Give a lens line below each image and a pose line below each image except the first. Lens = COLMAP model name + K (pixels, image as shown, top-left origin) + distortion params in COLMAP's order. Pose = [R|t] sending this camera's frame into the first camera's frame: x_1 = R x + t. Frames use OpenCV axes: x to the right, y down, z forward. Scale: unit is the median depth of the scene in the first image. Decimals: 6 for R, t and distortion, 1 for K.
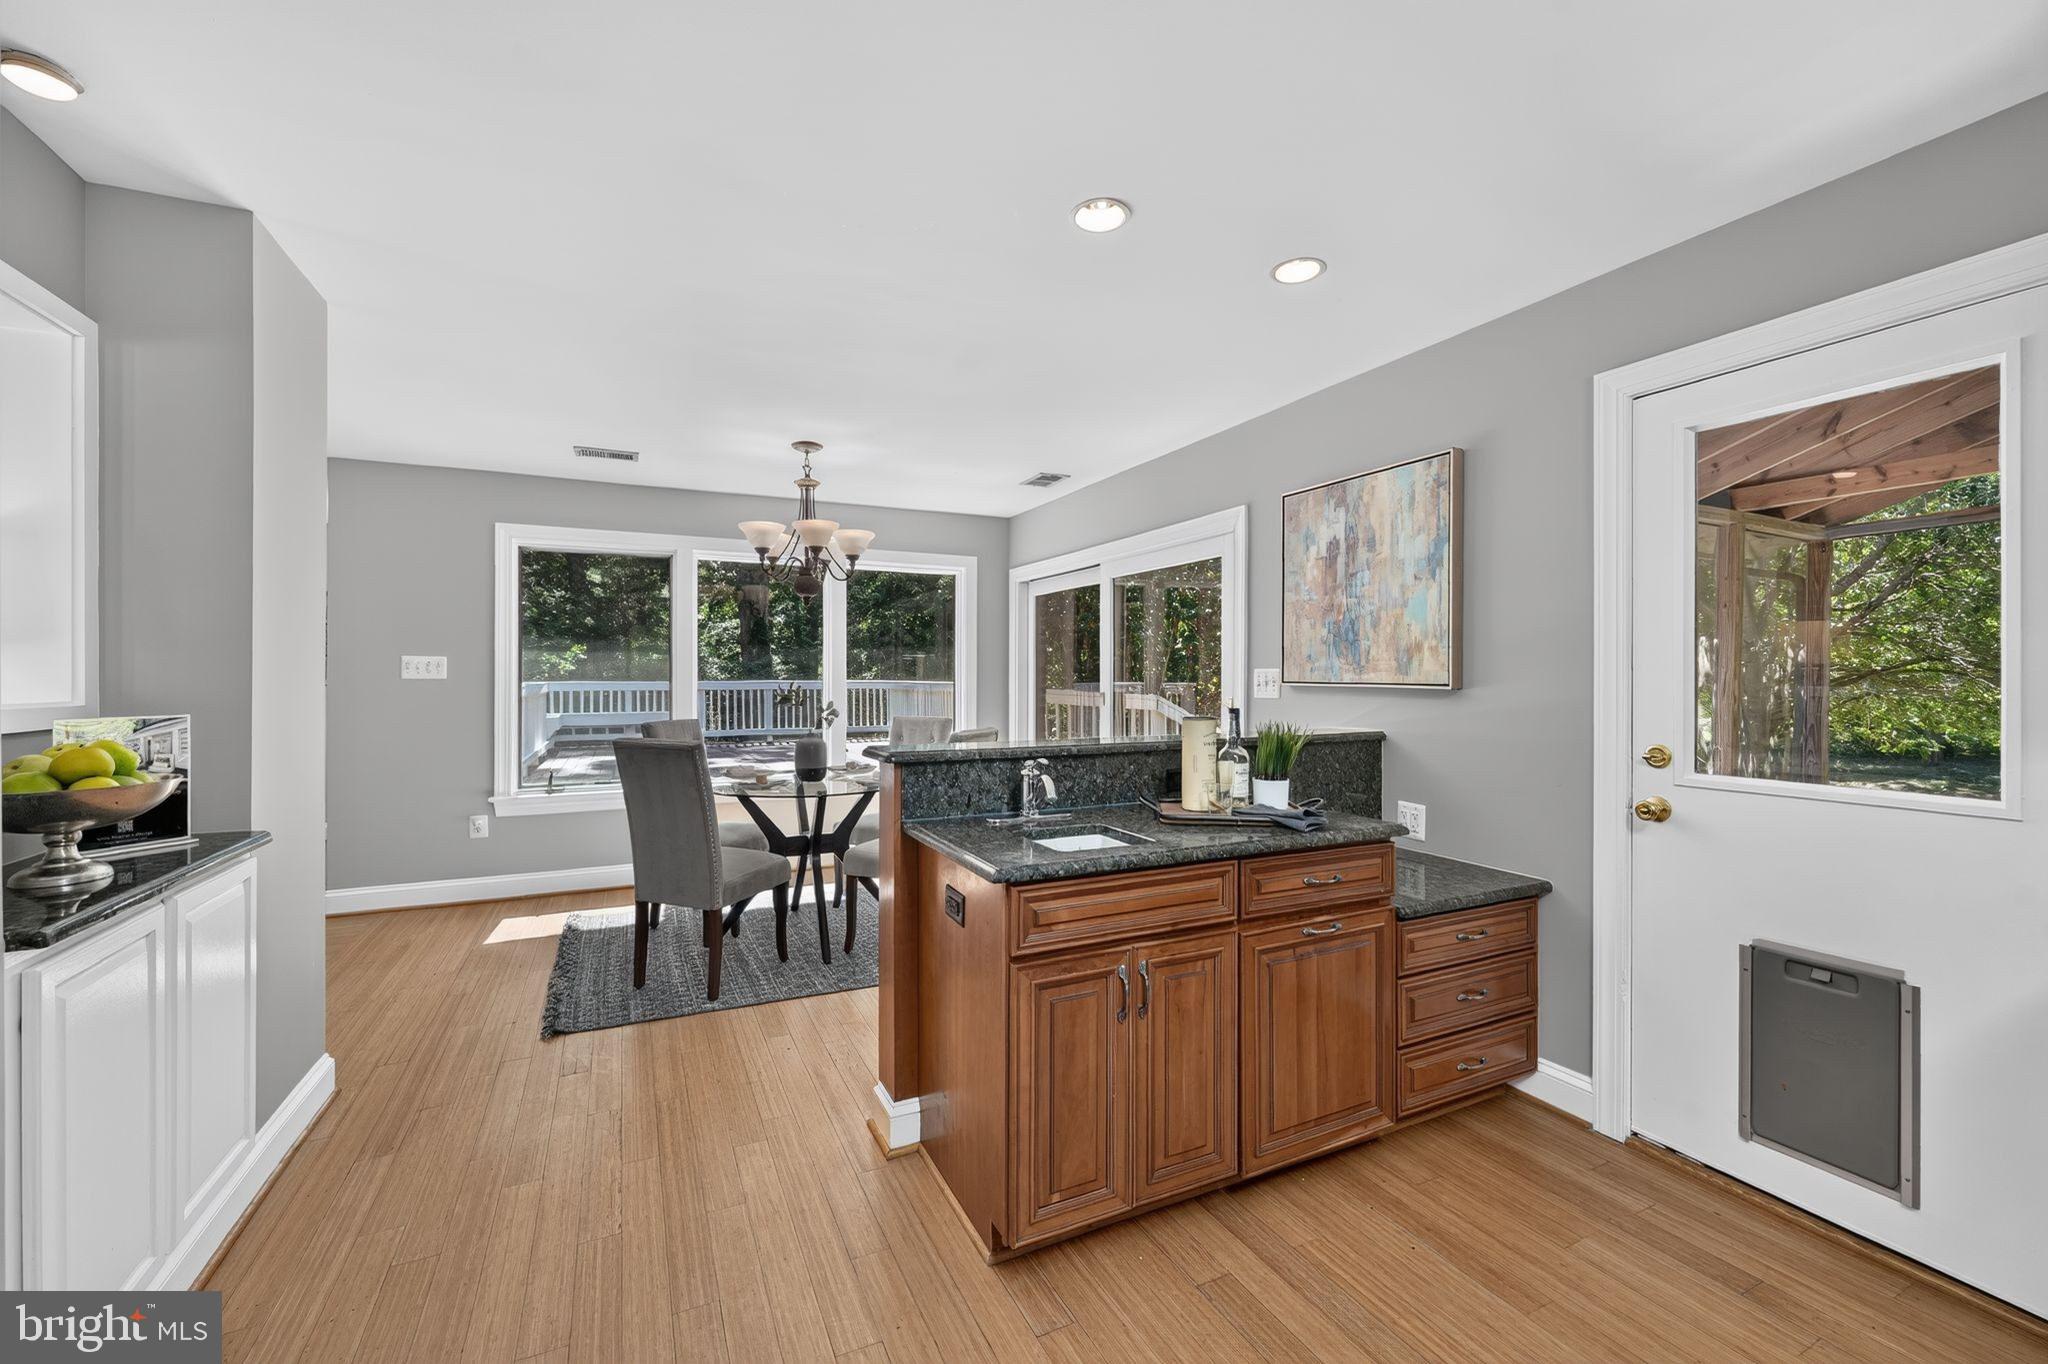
lens RADIAL K [[820.0, 0, 1019.3], [0, 820.0, 683.9], [0, 0, 1]] dist [0.015277, 0.000196]
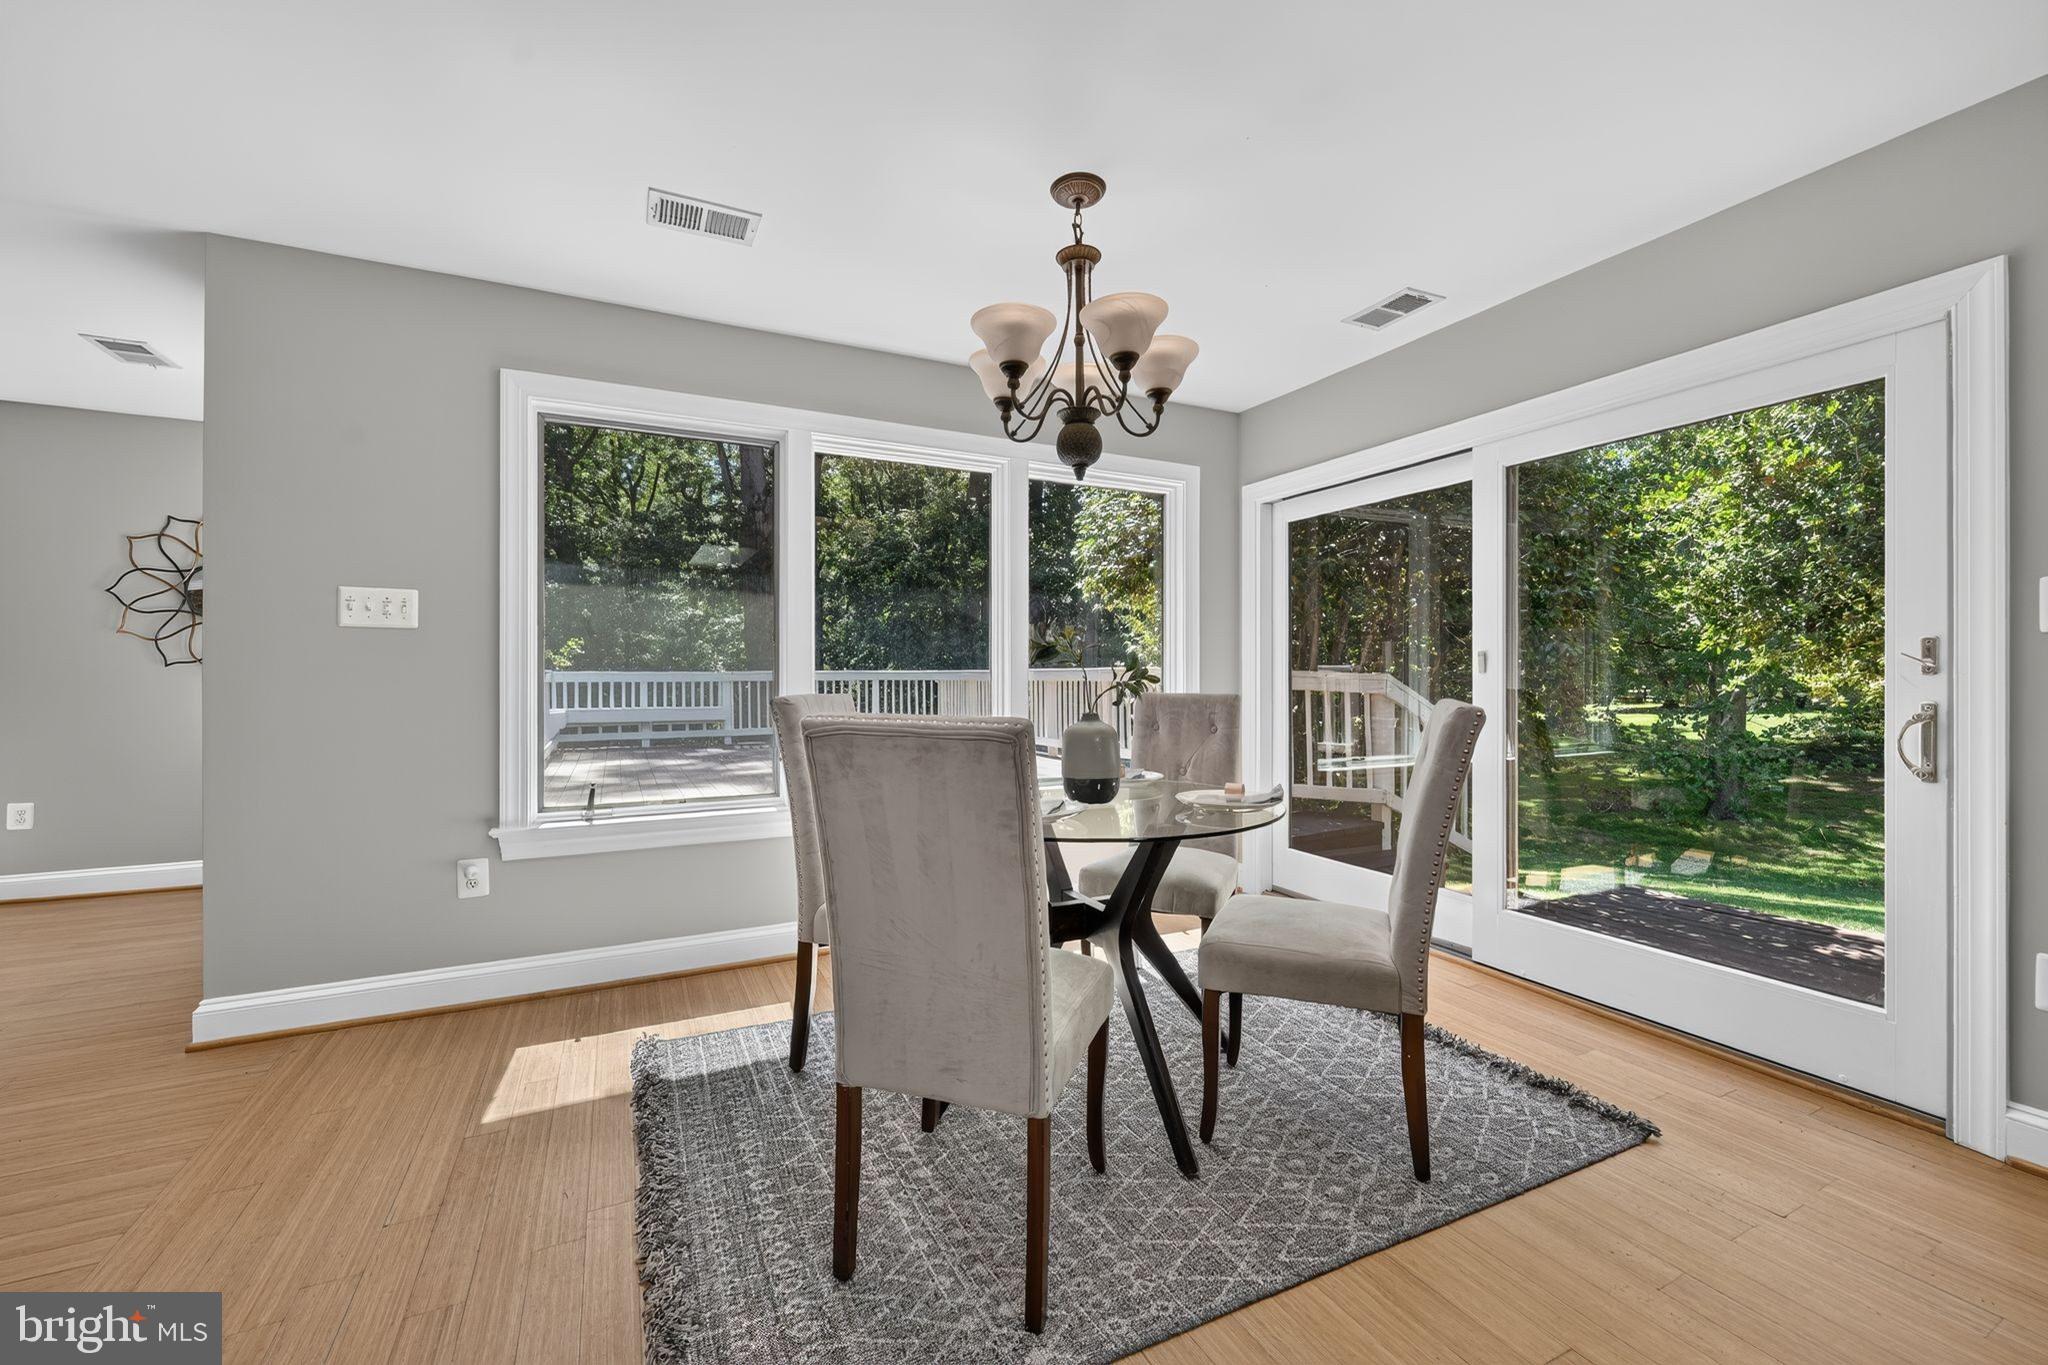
lens RADIAL K [[820.0, 0, 1023.1], [0, 820.0, 680.0], [0, 0, 1]] dist [0.015277, 0.000196]
pose [[0.999865, -0.004322, 0.015857, -0.265597], [0.004417, 0.999973, -0.005950, 0.034797], [-0.015831, 0.006019, 0.999857, 0.394370]]
